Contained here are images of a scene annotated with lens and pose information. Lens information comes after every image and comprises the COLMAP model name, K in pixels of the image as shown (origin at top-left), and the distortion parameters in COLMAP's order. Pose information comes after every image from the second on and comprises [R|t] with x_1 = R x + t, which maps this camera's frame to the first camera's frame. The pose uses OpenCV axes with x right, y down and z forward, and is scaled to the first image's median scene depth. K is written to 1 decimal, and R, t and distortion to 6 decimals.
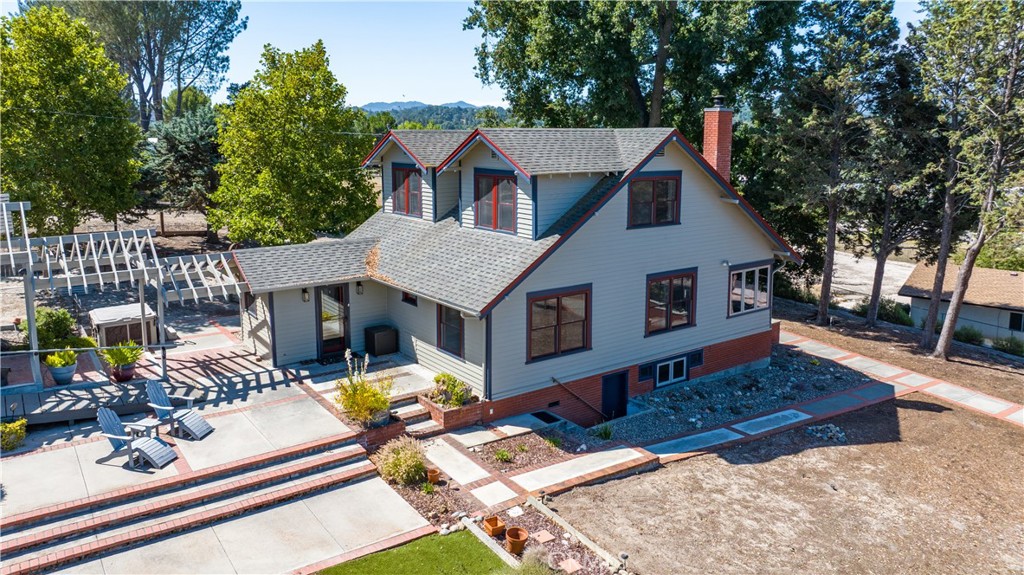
lens RADIAL K [[741.0, 0, 514.0], [0, 741.0, 218.8], [0, 0, 1]] dist [-0.018259, 0.013968]
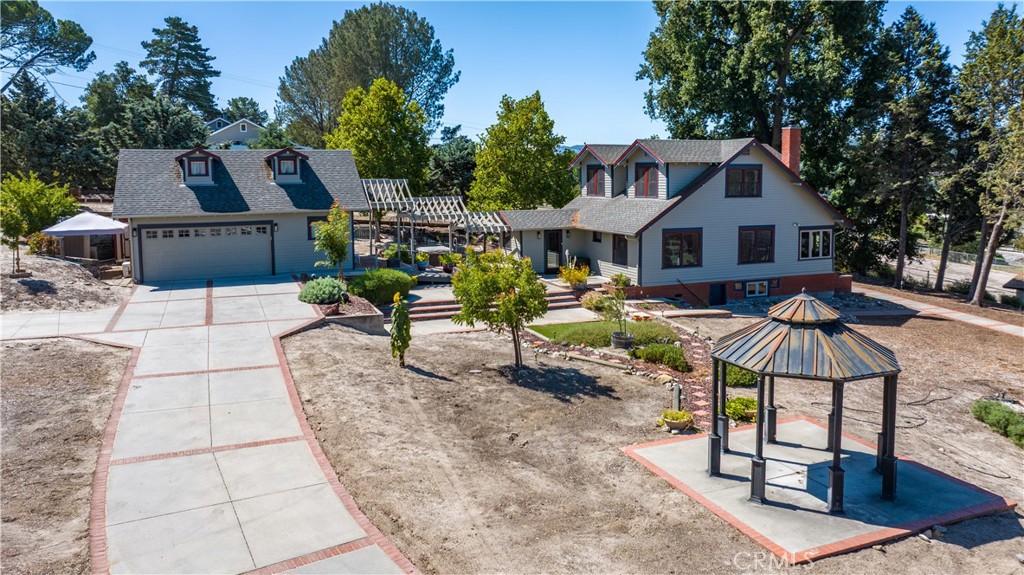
lens RADIAL K [[741.0, 0, 510.7], [0, 741.0, 254.9], [0, 0, 1]] dist [-0.018259, 0.013968]
pose [[0.970444, 0.018528, -0.240616, 0.083589], [-0.020849, 0.999757, -0.007105, 0.164044], [0.240426, 0.011912, 0.970594, -0.751064]]
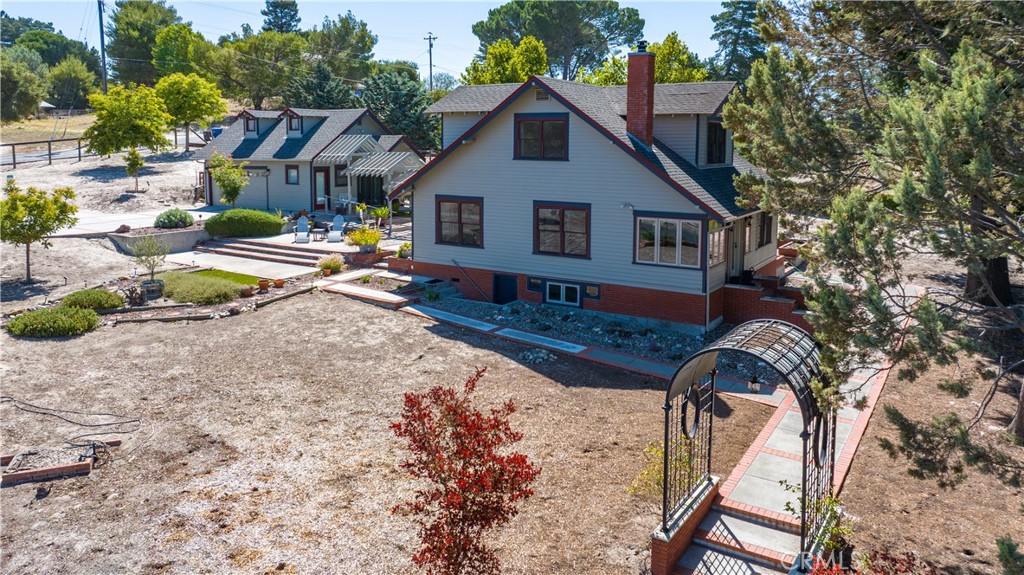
lens RADIAL K [[741.0, 0, 530.7], [0, 741.0, 230.7], [0, 0, 1]] dist [-0.018259, 0.013968]
pose [[0.367326, 0.109076, -0.923674, 1.294568], [-0.115001, 0.990805, 0.071270, 0.039552], [0.922955, 0.080044, 0.376492, 0.554469]]
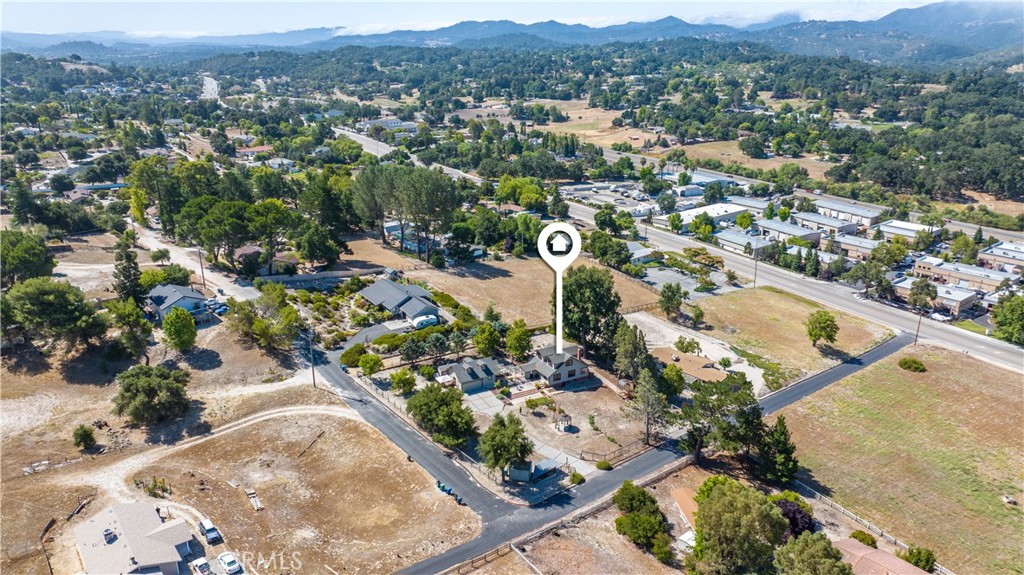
lens RADIAL K [[741.0, 0, 514.0], [0, 741.0, 287.9], [0, 0, 1]] dist [-0.018259, 0.013968]
pose [[0.992854, 0.040691, -0.112186, 0.484351], [-0.016149, 0.977238, 0.211532, -2.708330], [0.118240, -0.208208, 0.970911, -7.311846]]
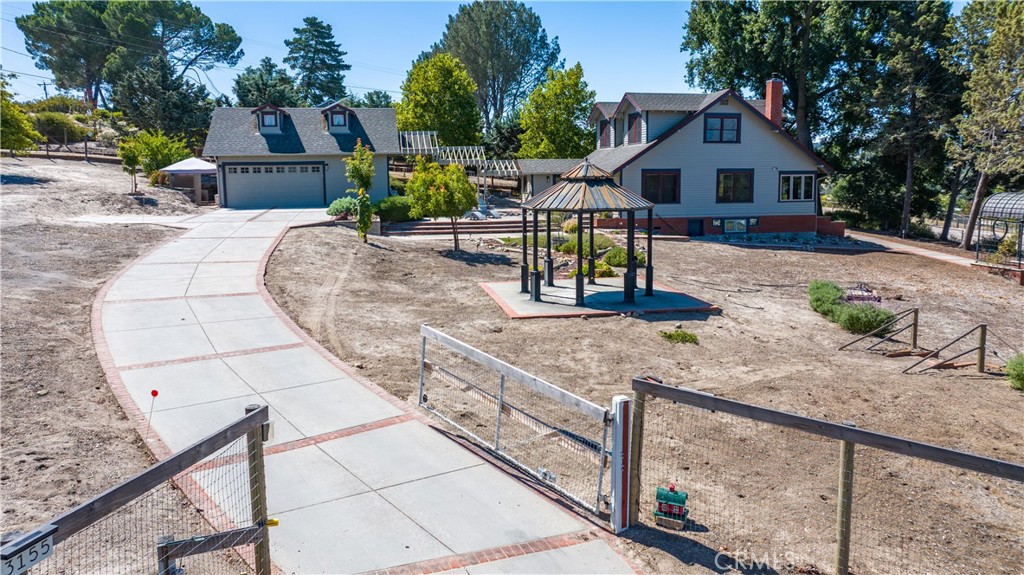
lens RADIAL K [[741.0, 0, 511.4], [0, 741.0, 253.9], [0, 0, 1]] dist [-0.018259, 0.013968]
pose [[0.907101, 0.038364, -0.419161, 0.505786], [-0.041419, 0.999140, 0.001812, 0.312564], [0.418870, 0.015717, 0.907910, -0.931586]]
